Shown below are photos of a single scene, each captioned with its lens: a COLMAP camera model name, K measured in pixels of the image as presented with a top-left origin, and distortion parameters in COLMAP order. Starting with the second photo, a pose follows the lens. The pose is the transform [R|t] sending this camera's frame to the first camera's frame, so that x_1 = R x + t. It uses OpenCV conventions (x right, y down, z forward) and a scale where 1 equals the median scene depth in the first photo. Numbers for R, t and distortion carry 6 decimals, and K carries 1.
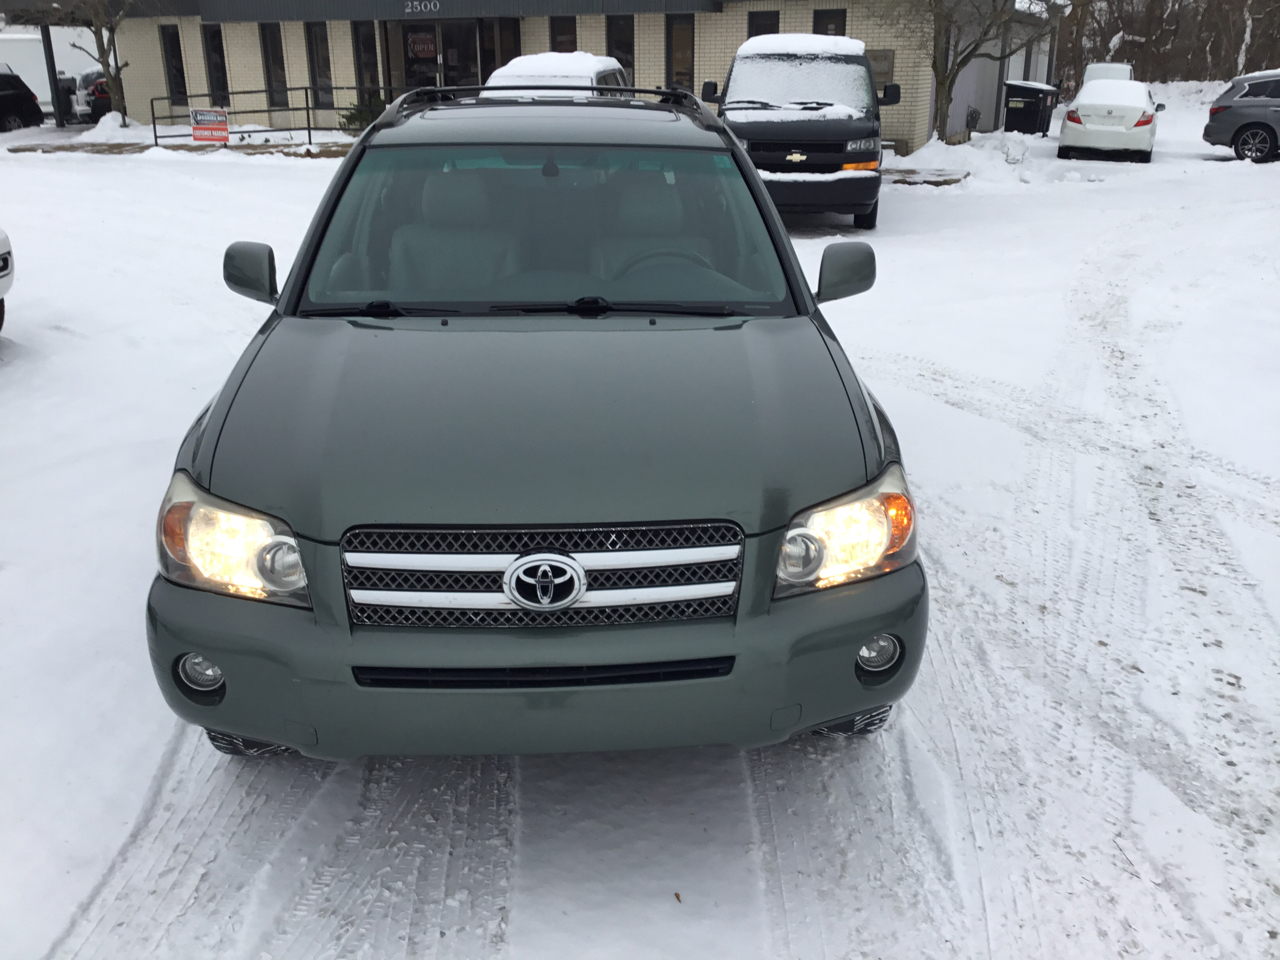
lens RADIAL K [[1137.6, 0, 642.1], [0, 1137.6, 473.8], [0, 0, 1]] dist [0.066147, -0.095784]
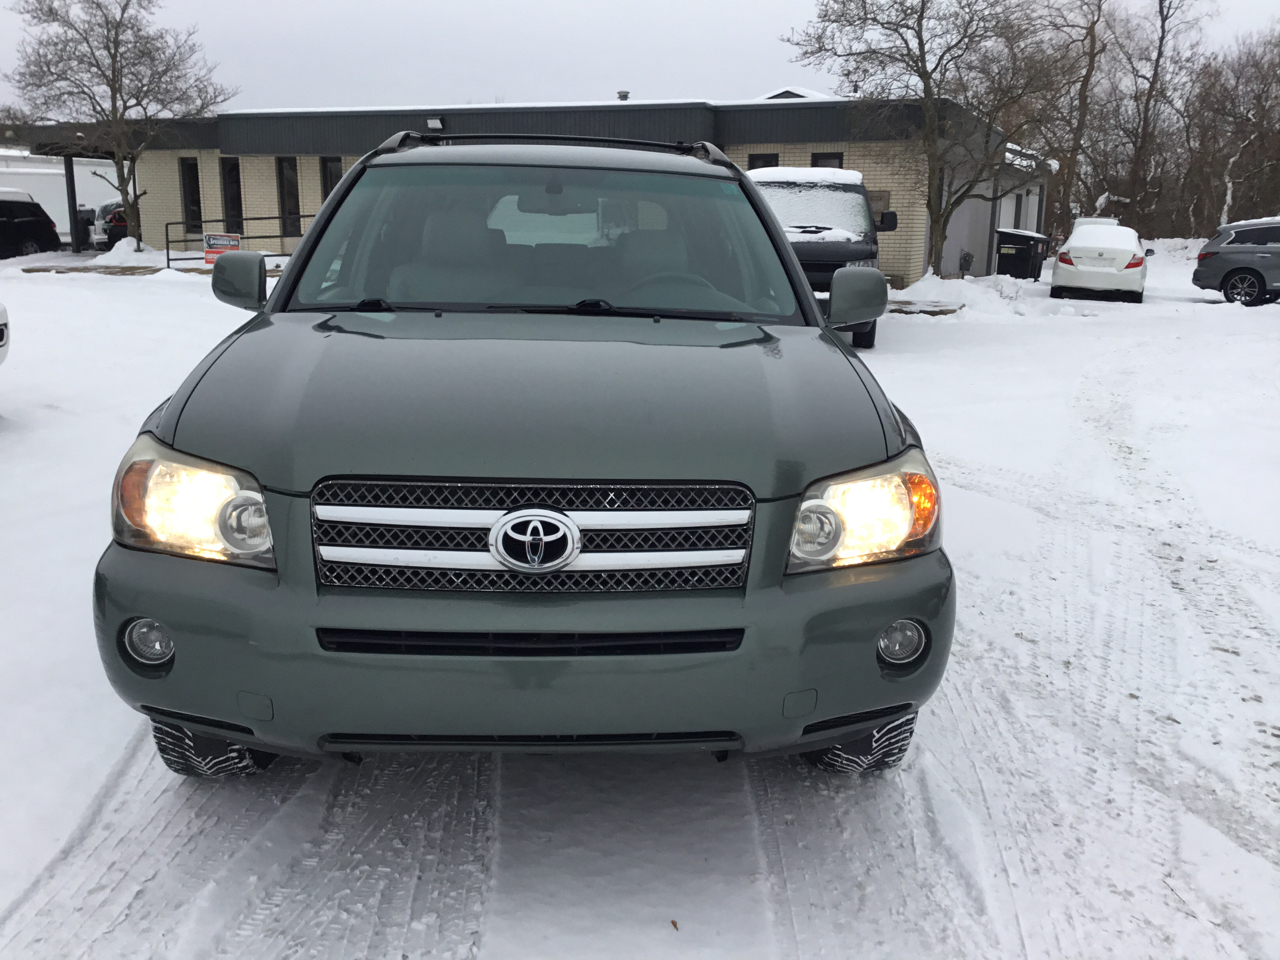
lens RADIAL K [[1137.6, 0, 641.1], [0, 1137.6, 475.6], [0, 0, 1]] dist [0.066147, -0.095784]
pose [[0.999795, 0.020188, 0.001337, -0.002583], [-0.019873, 0.992316, -0.122125, 0.119785], [-0.003792, 0.122074, 0.992514, 0.074568]]
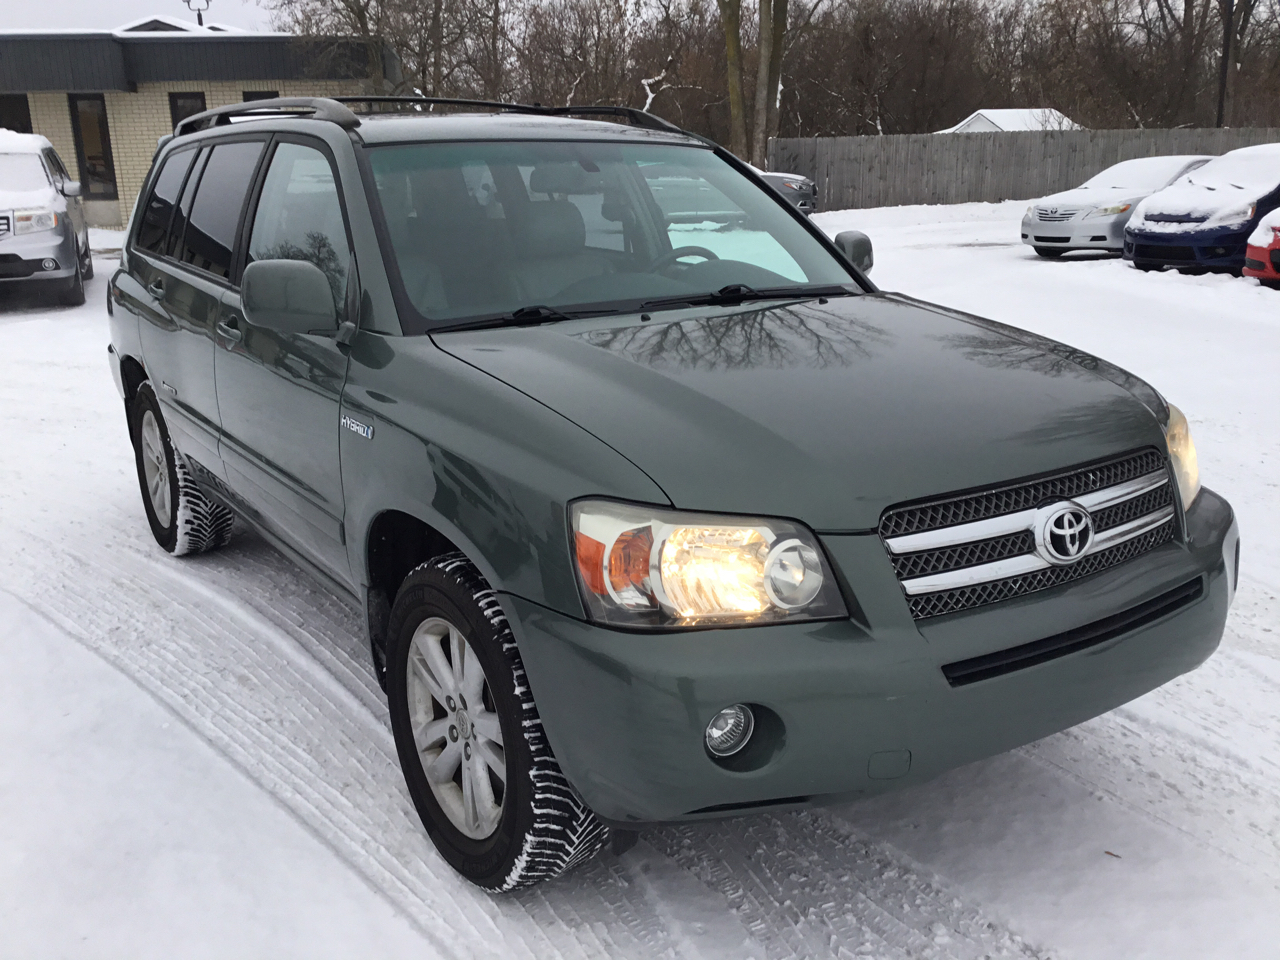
lens RADIAL K [[1137.6, 0, 649.2], [0, 1137.6, 480.7], [0, 0, 1]] dist [0.066147, -0.095784]
pose [[0.859090, -0.147180, 0.490207, -0.646045], [0.182015, 0.983007, -0.023844, 0.011404], [-0.478367, 0.109709, 0.871280, 0.272863]]
